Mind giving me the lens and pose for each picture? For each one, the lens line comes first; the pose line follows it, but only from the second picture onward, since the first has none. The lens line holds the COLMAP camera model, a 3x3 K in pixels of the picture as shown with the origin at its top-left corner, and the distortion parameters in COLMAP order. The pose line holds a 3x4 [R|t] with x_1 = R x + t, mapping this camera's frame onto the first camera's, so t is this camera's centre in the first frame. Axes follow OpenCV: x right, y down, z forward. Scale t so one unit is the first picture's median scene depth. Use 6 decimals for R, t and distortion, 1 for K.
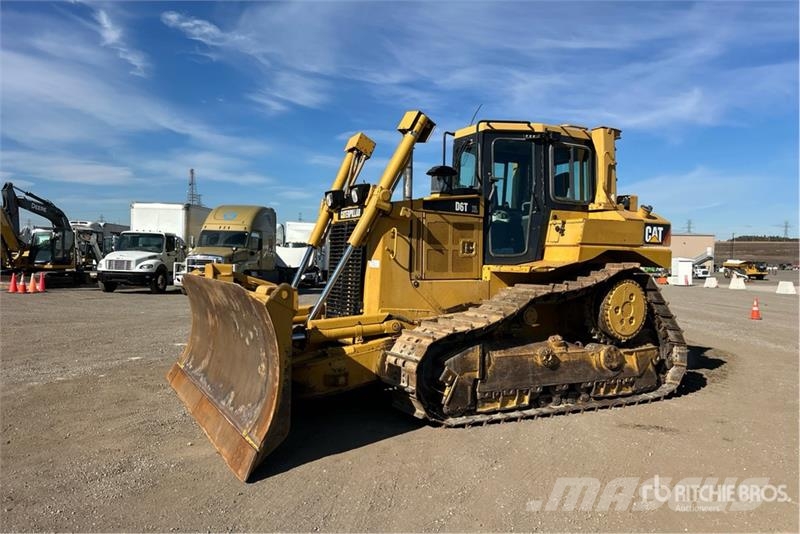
lens RADIAL K [[596.1, 0, 400.0], [0, 596.1, 267.0], [0, 0, 1]] dist [0.087994, -0.188335]
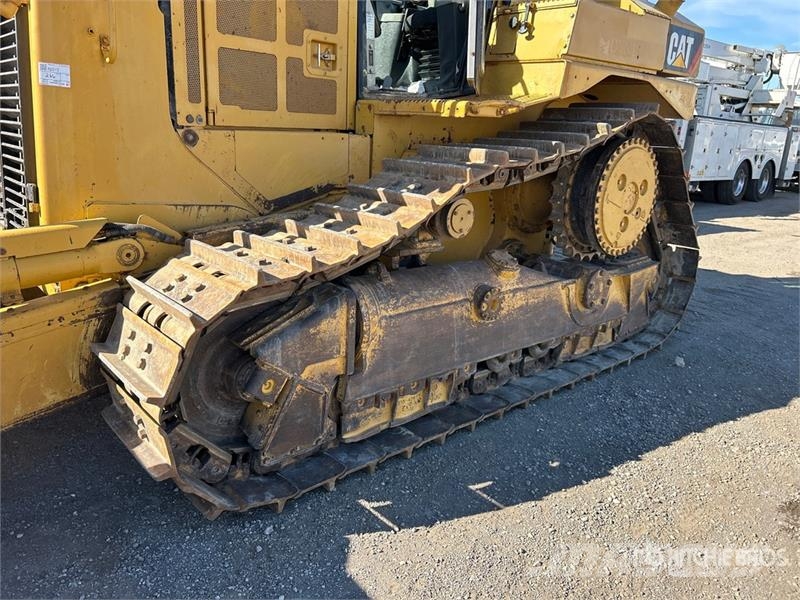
lens RADIAL K [[609.9, 0, 409.4], [0, 609.9, 296.0], [0, 0, 1]] dist [0.011153, -0.004369]
pose [[0.975570, -0.034075, 0.217029, 0.073536], [-0.028382, 0.960070, 0.278316, 0.010204], [-0.217847, -0.277677, 0.935649, 0.527363]]
